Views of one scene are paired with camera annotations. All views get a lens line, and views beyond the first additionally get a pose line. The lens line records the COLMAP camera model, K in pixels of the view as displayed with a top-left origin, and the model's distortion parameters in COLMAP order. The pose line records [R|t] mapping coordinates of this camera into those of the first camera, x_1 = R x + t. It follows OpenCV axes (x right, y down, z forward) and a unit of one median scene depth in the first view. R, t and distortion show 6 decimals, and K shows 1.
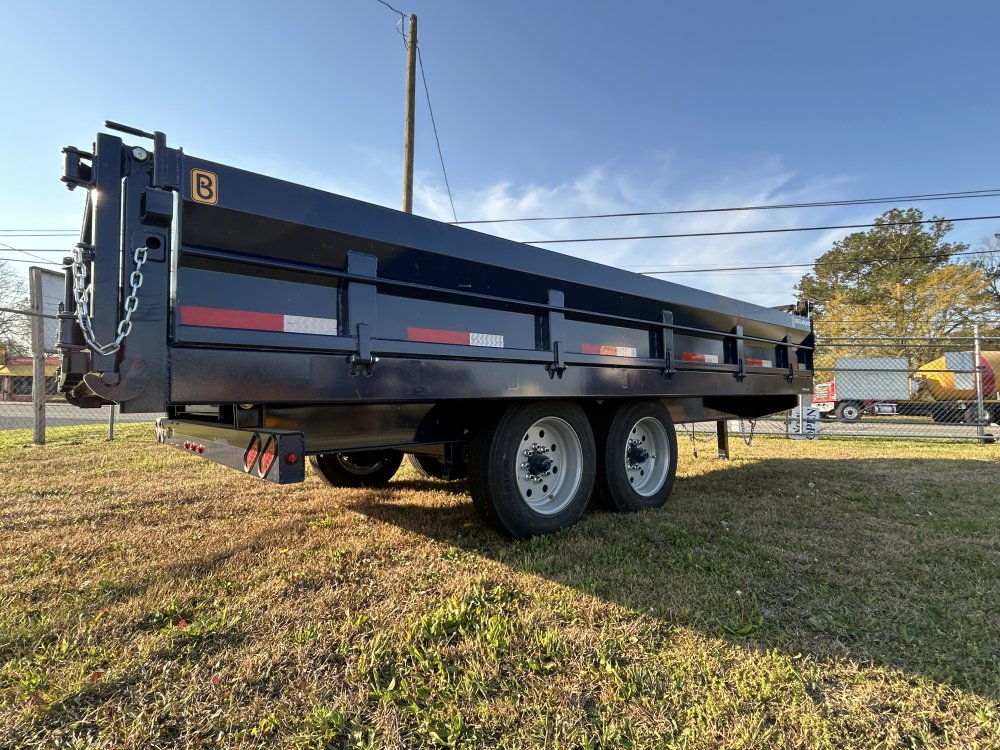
lens RADIAL K [[501.9, 0, 504.7], [0, 501.9, 374.2], [0, 0, 1]] dist [-0.024170, 0.018552]
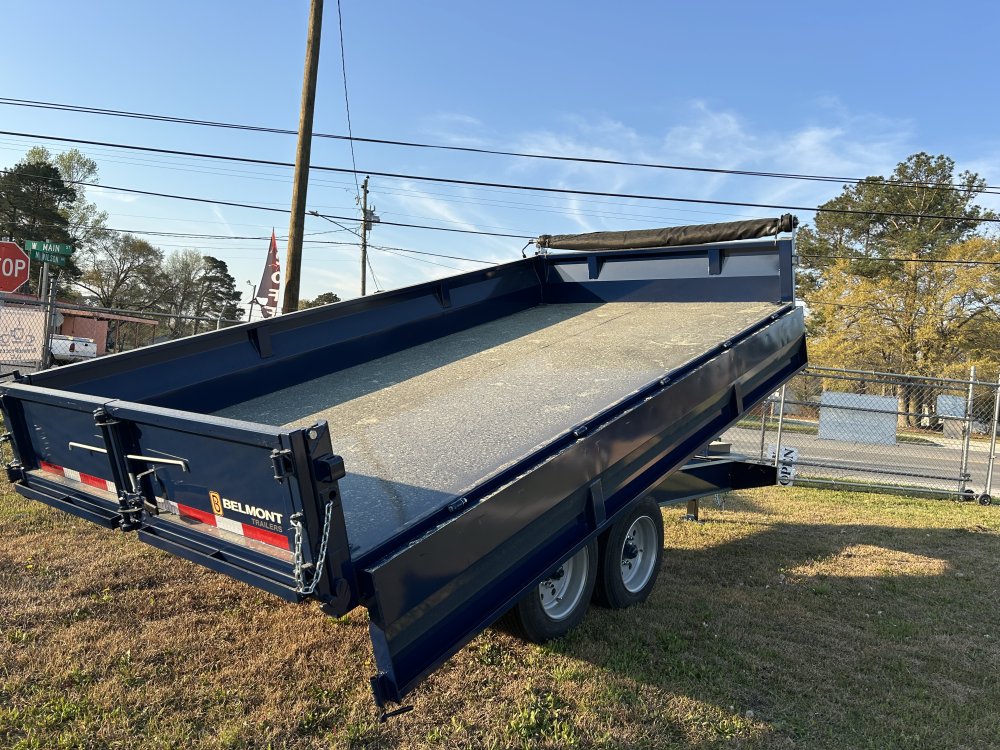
lens RADIAL K [[747.3, 0, 500.0], [0, 747.3, 375.0], [0, 0, 1]] dist [0.016496, -0.002857]
pose [[0.980800, 0.076020, 0.179590, -0.103015], [-0.088799, 0.993978, 0.064211, -0.094687], [-0.173628, -0.078925, 0.981644, -0.150231]]
